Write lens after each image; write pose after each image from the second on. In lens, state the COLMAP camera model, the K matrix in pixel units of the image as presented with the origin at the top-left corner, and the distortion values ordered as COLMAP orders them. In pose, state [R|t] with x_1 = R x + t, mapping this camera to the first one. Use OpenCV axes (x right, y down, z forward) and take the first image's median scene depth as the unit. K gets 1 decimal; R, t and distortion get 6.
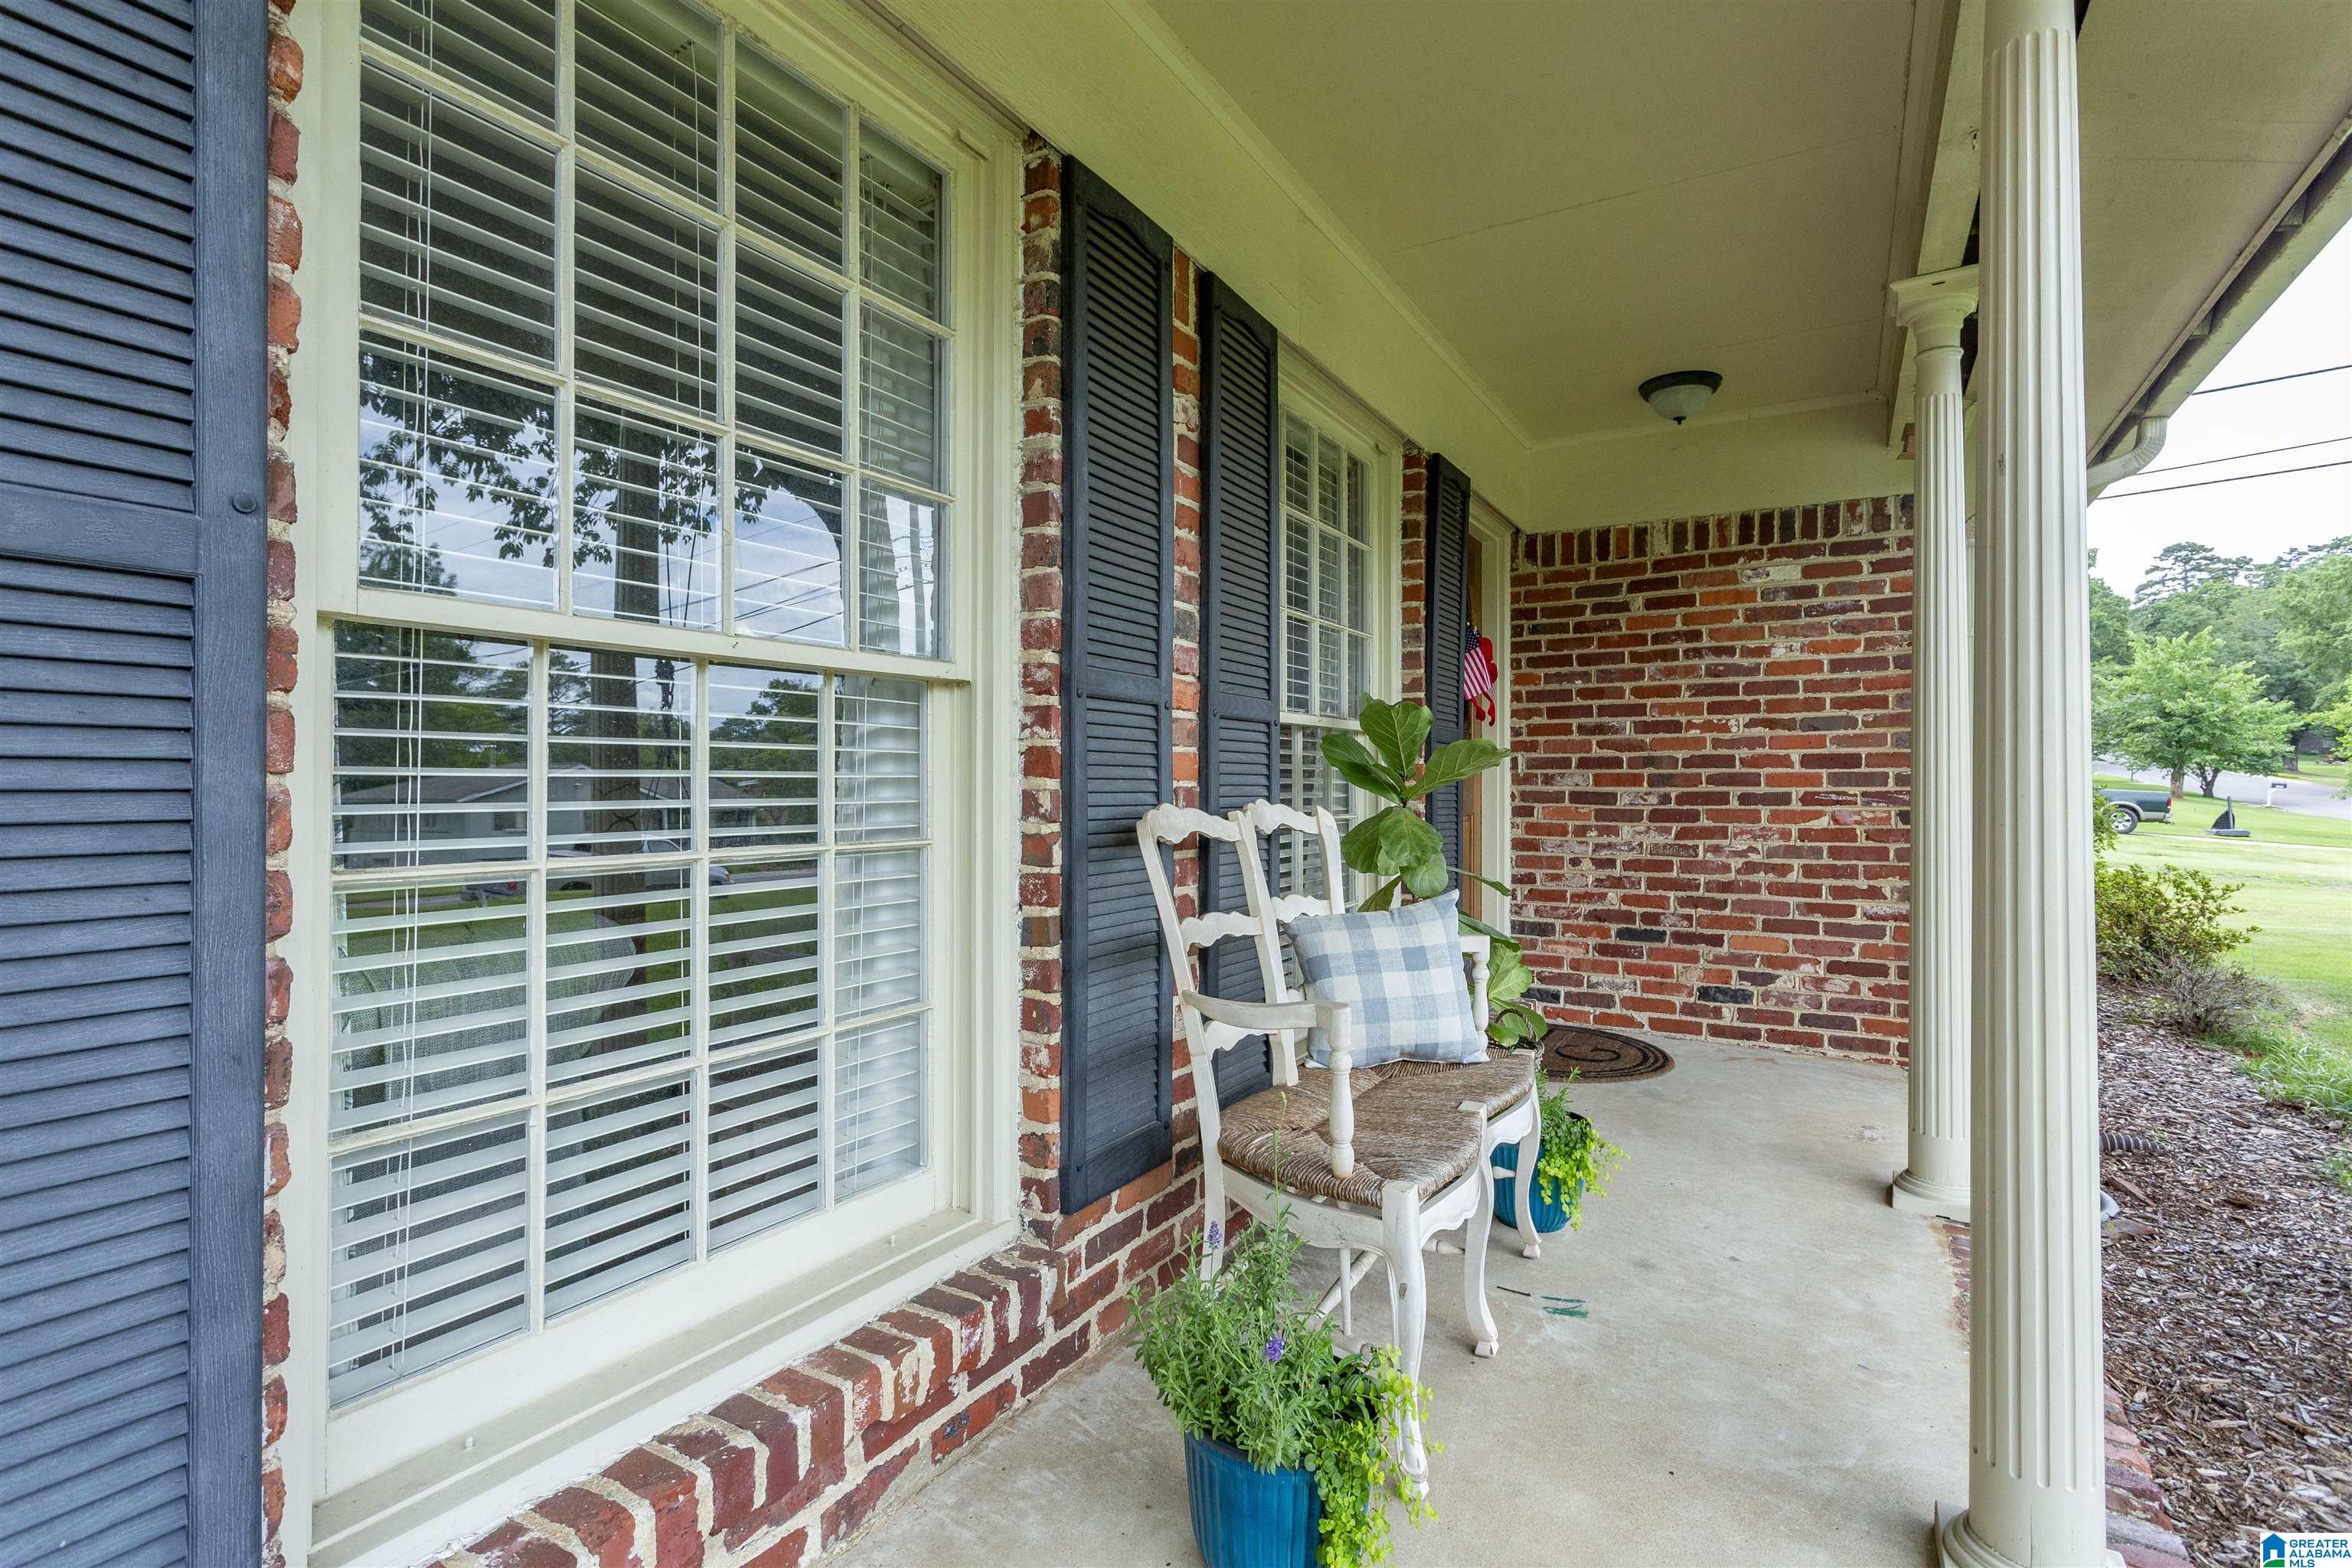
lens RADIAL K [[1123.4, 0, 1163.9], [0, 1123.4, 777.2], [0, 0, 1]] dist [-0.004016, 0.012164]
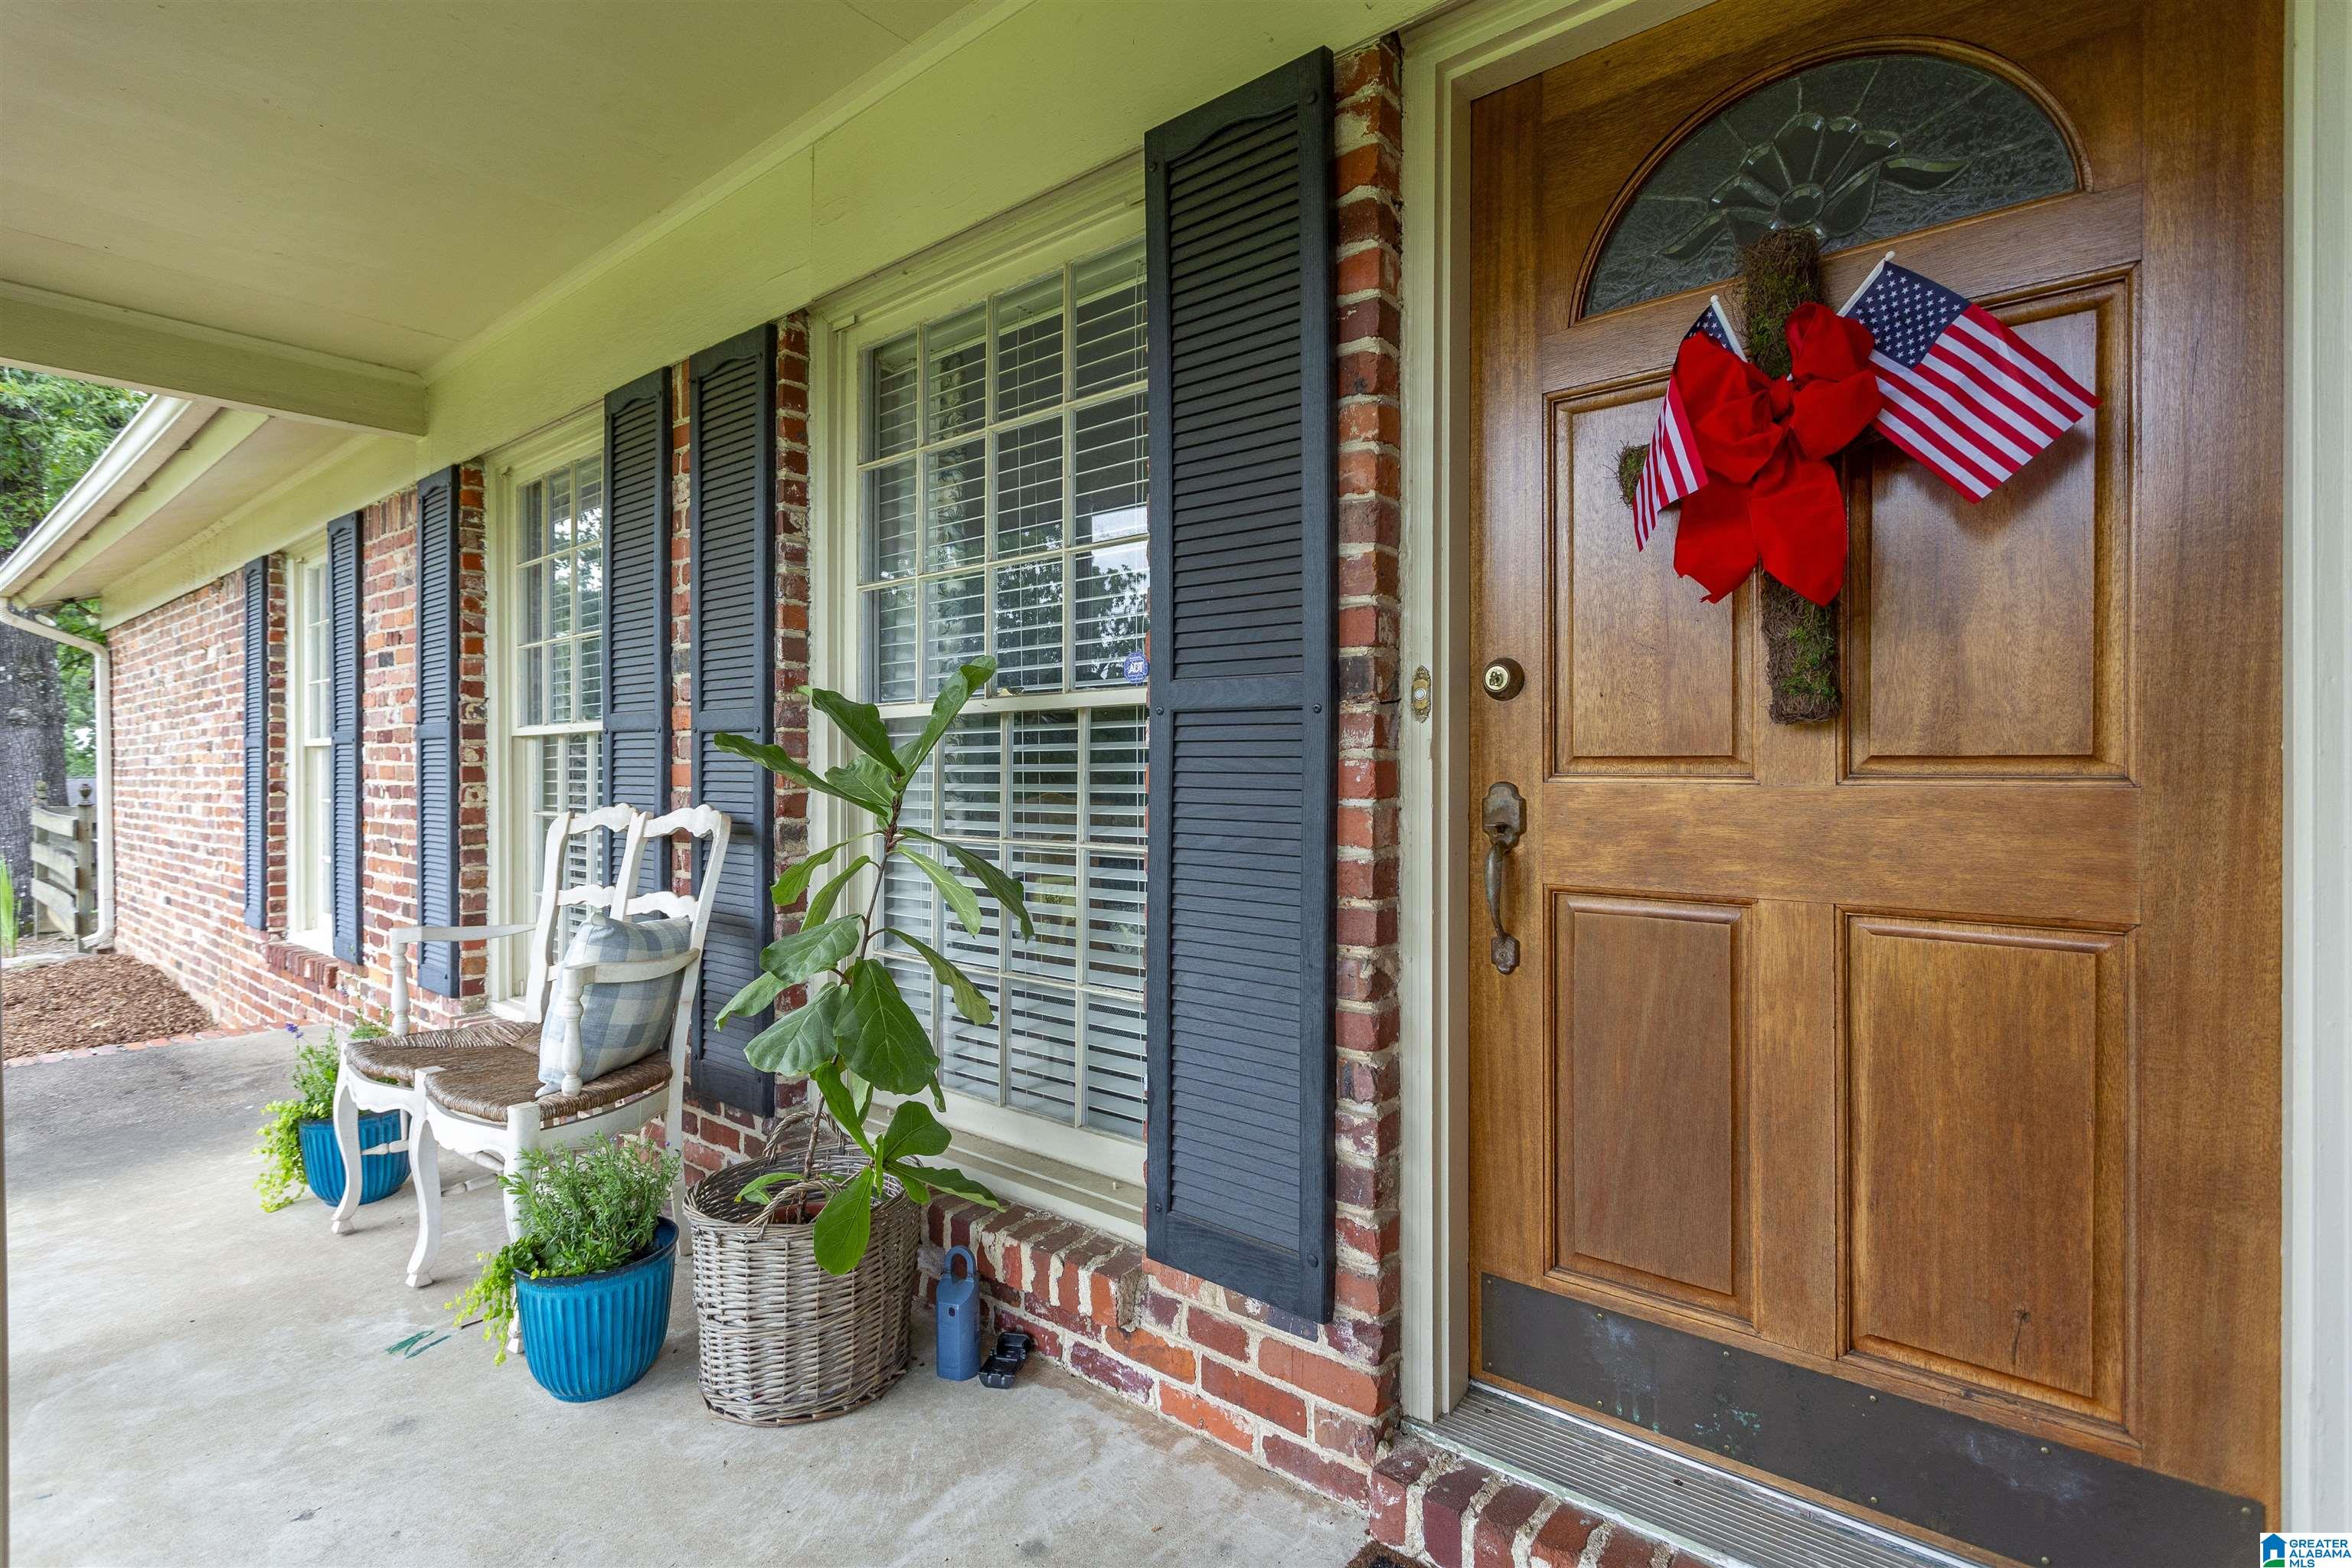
lens RADIAL K [[1123.4, 0, 1163.9], [0, 1123.4, 777.2], [0, 0, 1]] dist [-0.004016, 0.012164]
pose [[-0.156140, -0.001347, -0.987734, 1.185925], [-0.001289, 0.999998, -0.001160, -0.014541], [0.987734, 0.001092, -0.156141, 1.743484]]
